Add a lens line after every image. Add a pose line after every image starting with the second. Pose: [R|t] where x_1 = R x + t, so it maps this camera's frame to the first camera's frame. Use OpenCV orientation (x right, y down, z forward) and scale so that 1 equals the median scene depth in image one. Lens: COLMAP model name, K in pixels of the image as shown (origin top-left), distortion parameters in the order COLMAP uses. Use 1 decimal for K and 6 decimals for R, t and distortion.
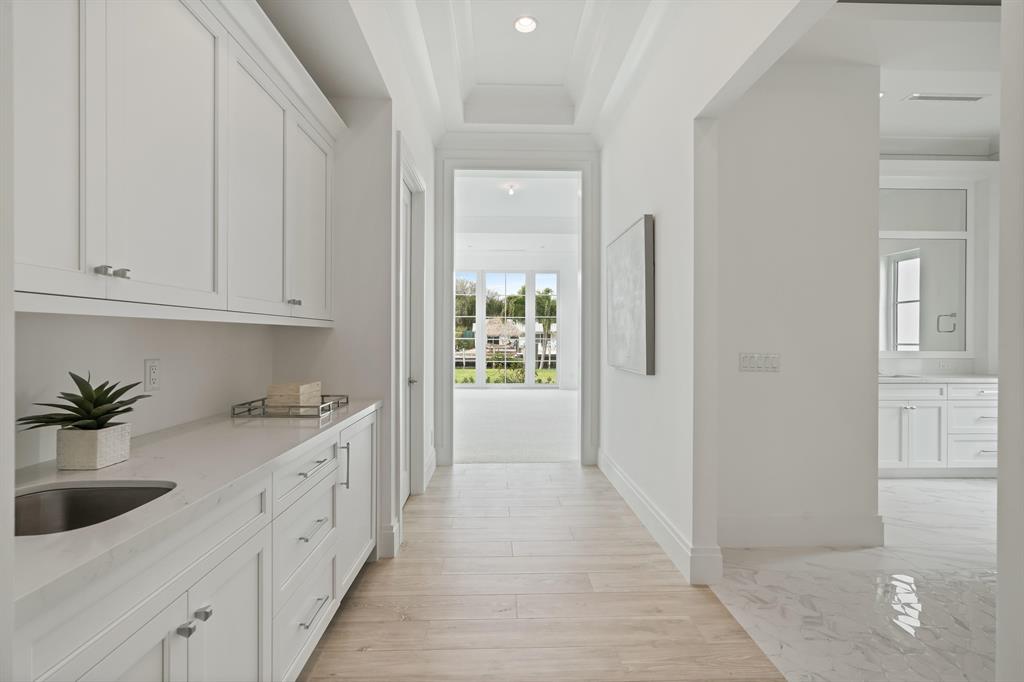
lens RADIAL K [[464.1, 0, 517.3], [0, 464.1, 340.8], [0, 0, 1]] dist [-0.001191, 0.000070]
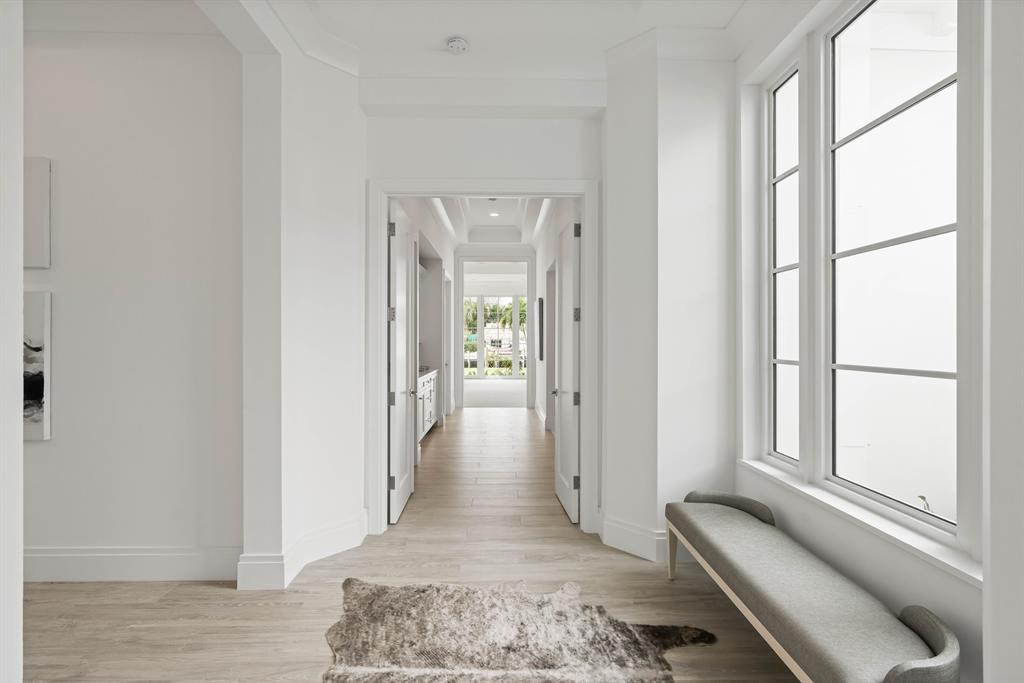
lens RADIAL K [[464.1, 0, 508.4], [0, 464.1, 340.9], [0, 0, 1]] dist [-0.001191, 0.000070]
pose [[0.999551, -0.003545, -0.029747, 0.119531], [0.003360, 0.999975, -0.006268, -0.011003], [0.029768, 0.006165, 0.999538, -1.025651]]
